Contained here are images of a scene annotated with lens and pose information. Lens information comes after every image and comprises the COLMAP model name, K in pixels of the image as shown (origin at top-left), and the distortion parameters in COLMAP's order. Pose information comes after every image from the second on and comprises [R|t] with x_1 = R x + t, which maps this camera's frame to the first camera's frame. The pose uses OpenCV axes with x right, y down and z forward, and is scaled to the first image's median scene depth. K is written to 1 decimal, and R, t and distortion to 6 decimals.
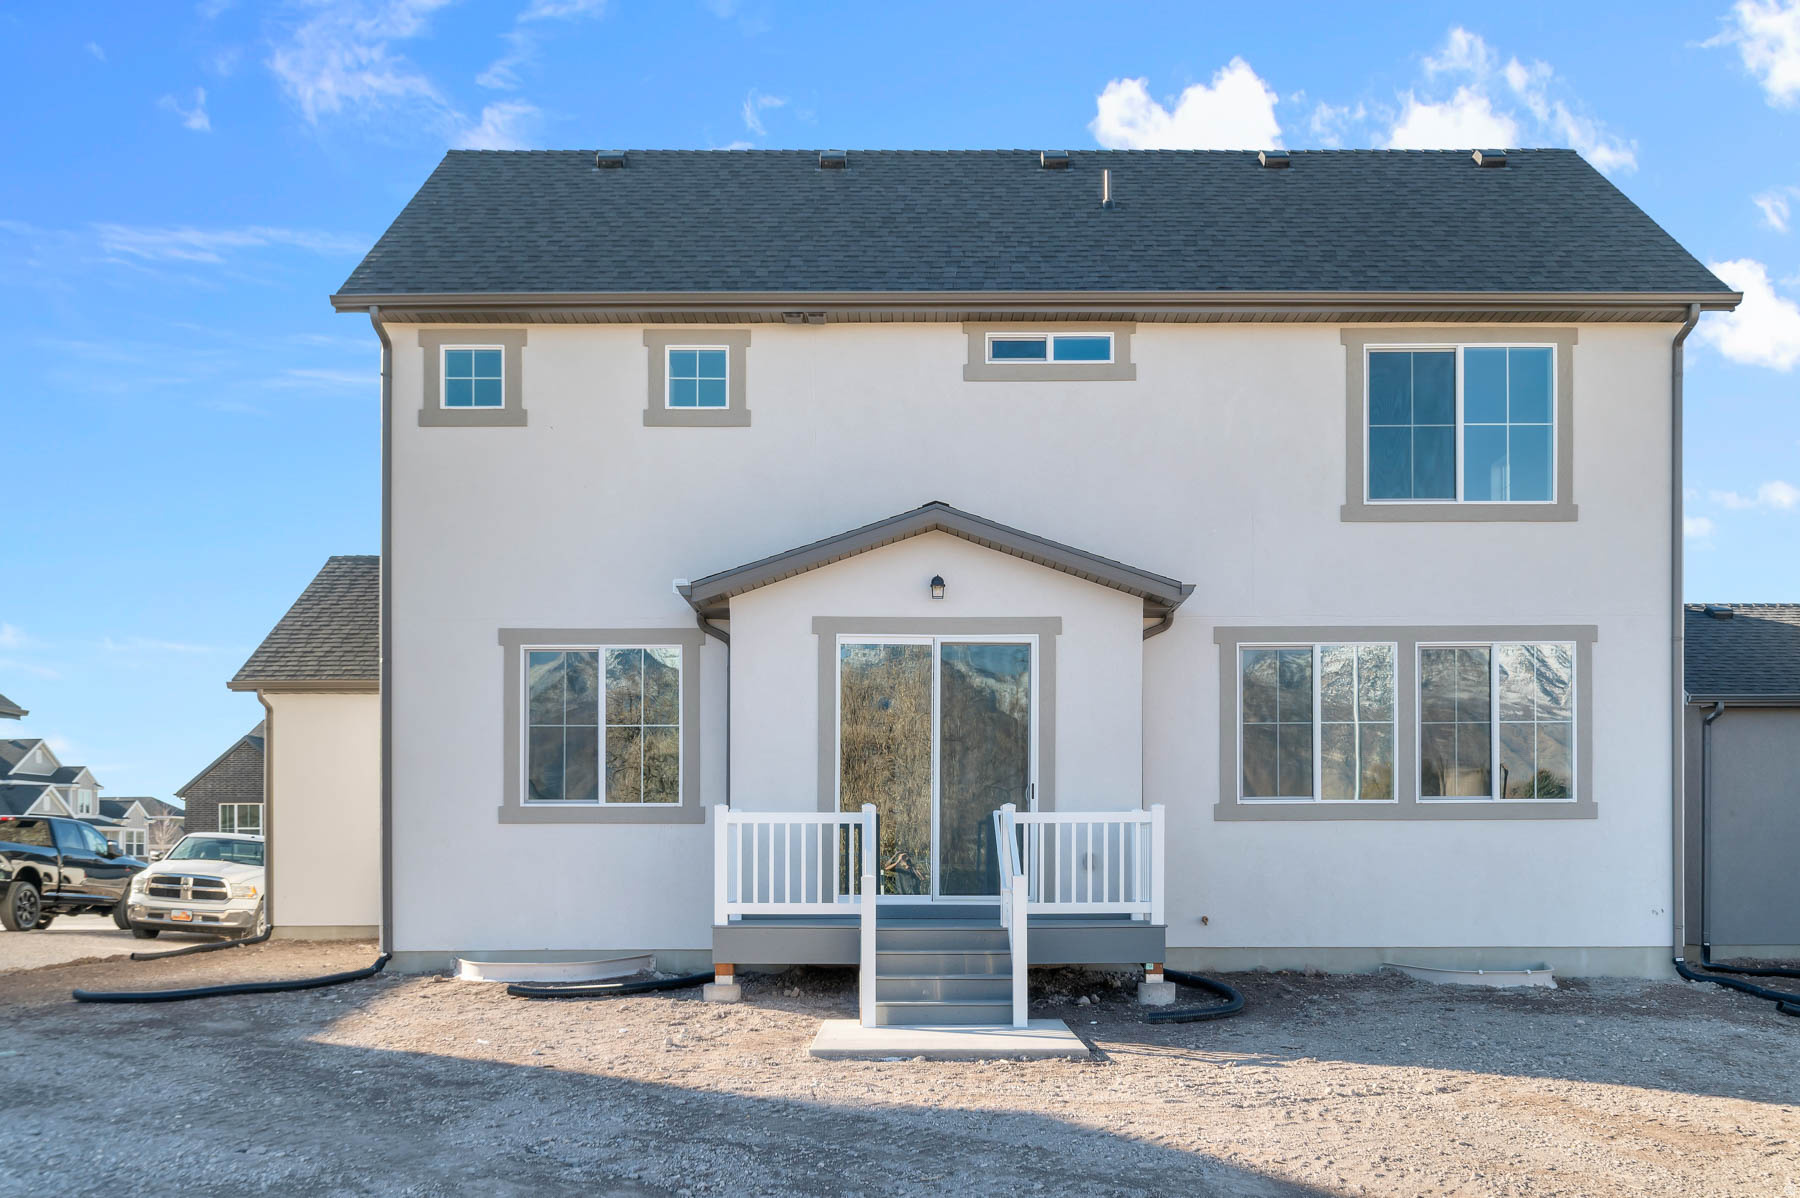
lens RADIAL K [[1494.7, 0, 900.0], [0, 1494.7, 599.0], [0, 0, 1]] dist [-0.003276, 0.004032]
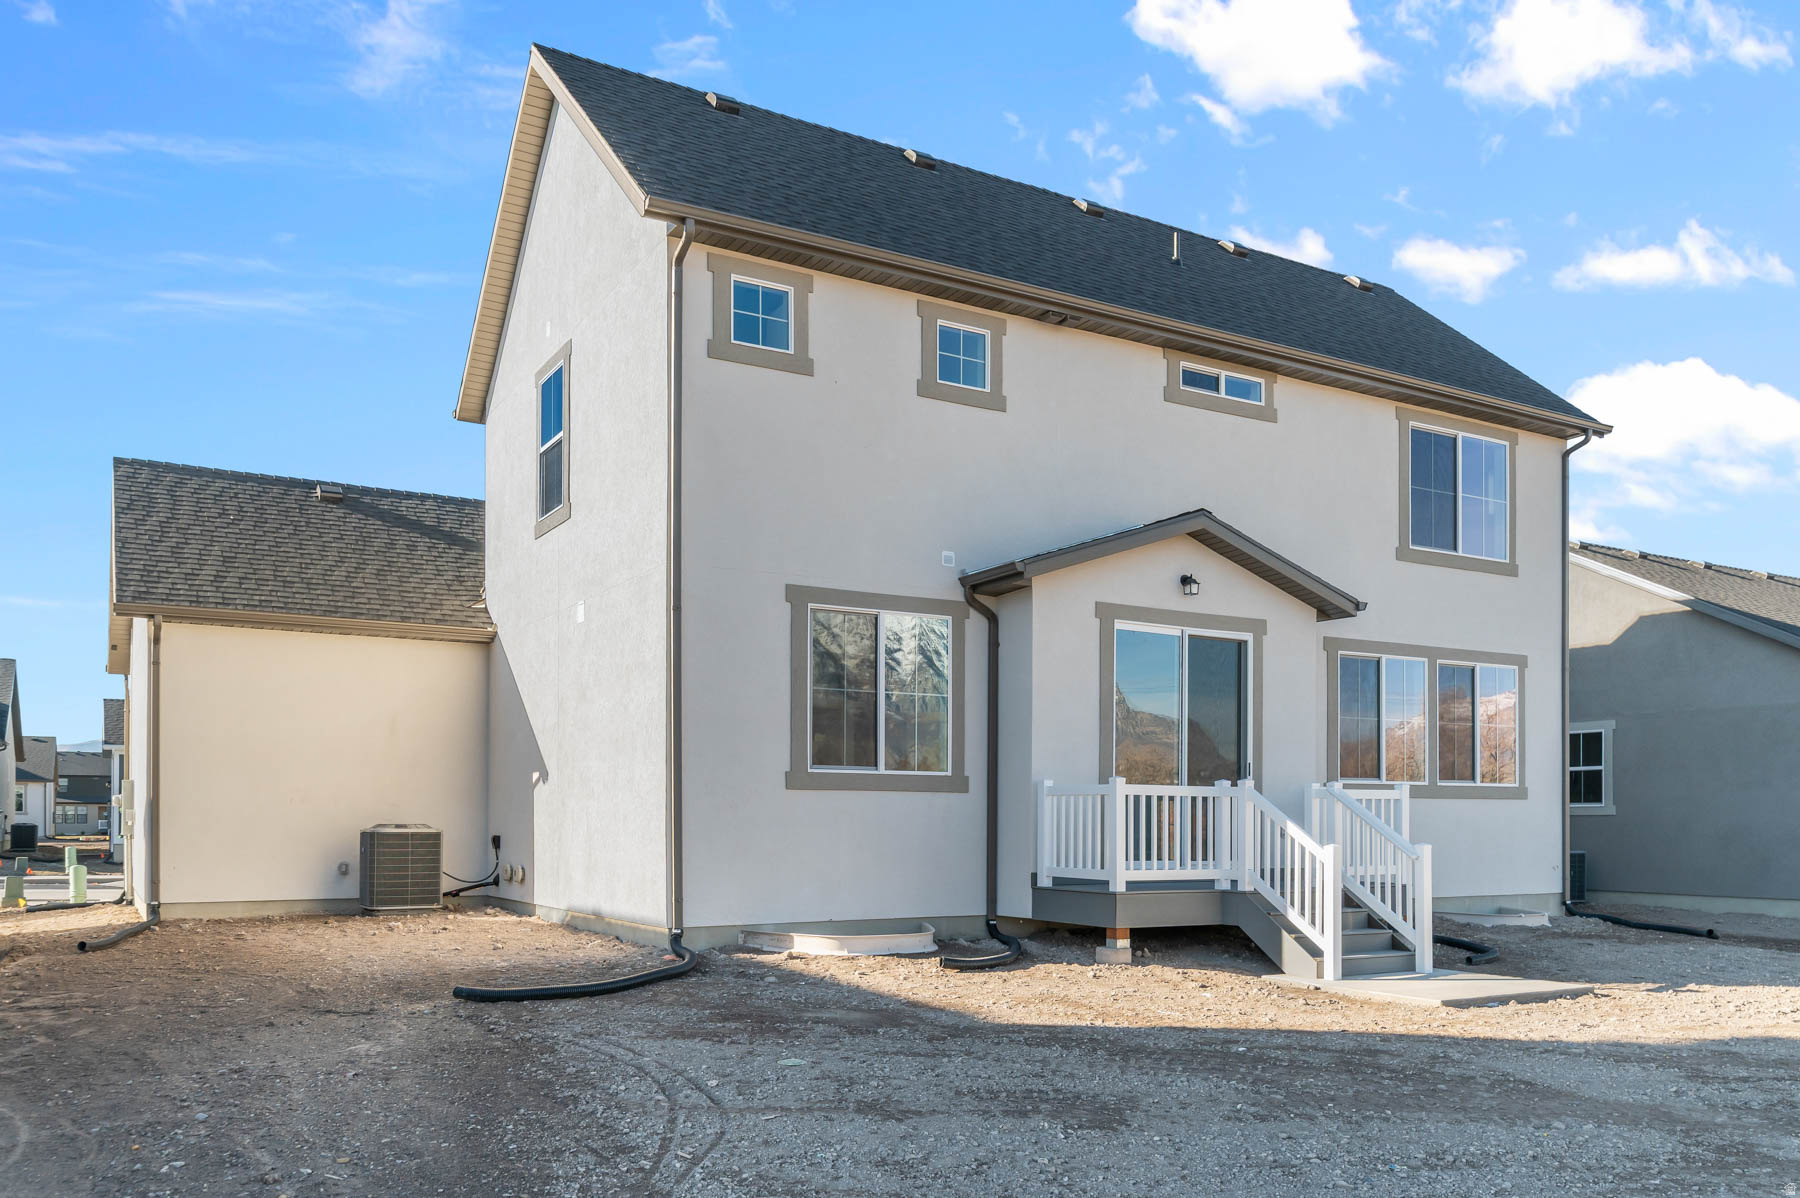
lens RADIAL K [[1343.2, 0, 900.0], [0, 1343.2, 599.0], [0, 0, 1]] dist [-0.009313, -0.002738]
pose [[0.870343, 0.085350, 0.484993, -0.607139], [-0.088769, 0.995924, -0.015965, 0.035572], [-0.484379, -0.029157, 0.874372, 0.214759]]
